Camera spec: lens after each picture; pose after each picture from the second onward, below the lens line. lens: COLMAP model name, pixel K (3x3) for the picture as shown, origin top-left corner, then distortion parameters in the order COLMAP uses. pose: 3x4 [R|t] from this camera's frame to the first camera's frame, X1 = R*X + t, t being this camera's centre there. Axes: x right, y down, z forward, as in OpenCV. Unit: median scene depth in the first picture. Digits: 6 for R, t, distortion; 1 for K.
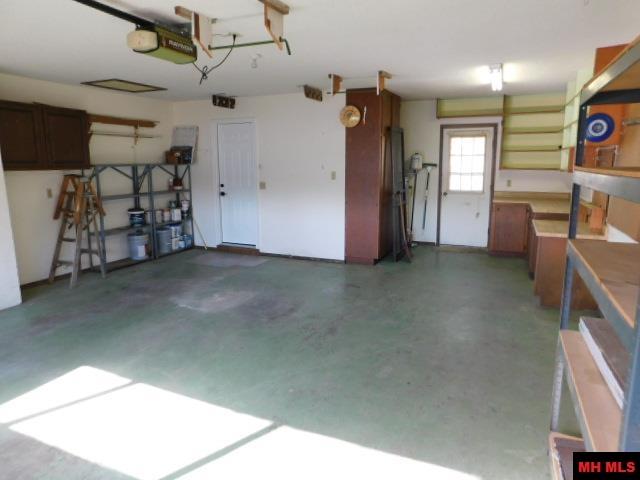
lens RADIAL K [[429.9, 0, 321.3], [0, 429.9, 234.9], [0, 0, 1]] dist [-0.040098, 0.029293]
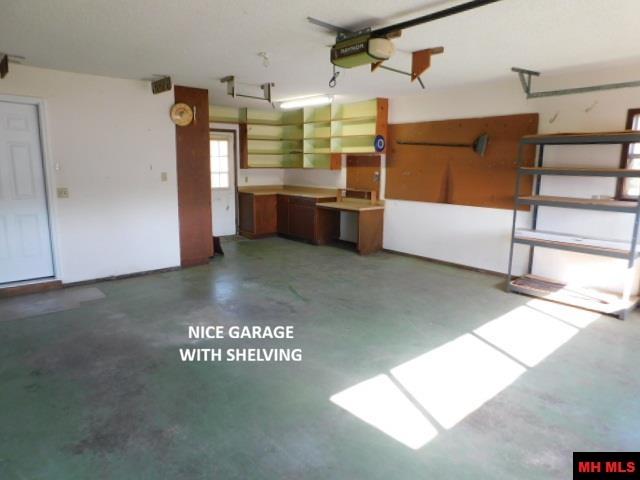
lens RADIAL K [[429.9, 0, 320.0], [0, 429.9, 242.2], [0, 0, 1]] dist [-0.040098, 0.029293]
pose [[0.412553, -0.158015, 0.897124, -0.675344], [0.140278, 0.984113, 0.108829, -0.052726], [-0.900068, 0.080949, 0.428165, 0.320030]]
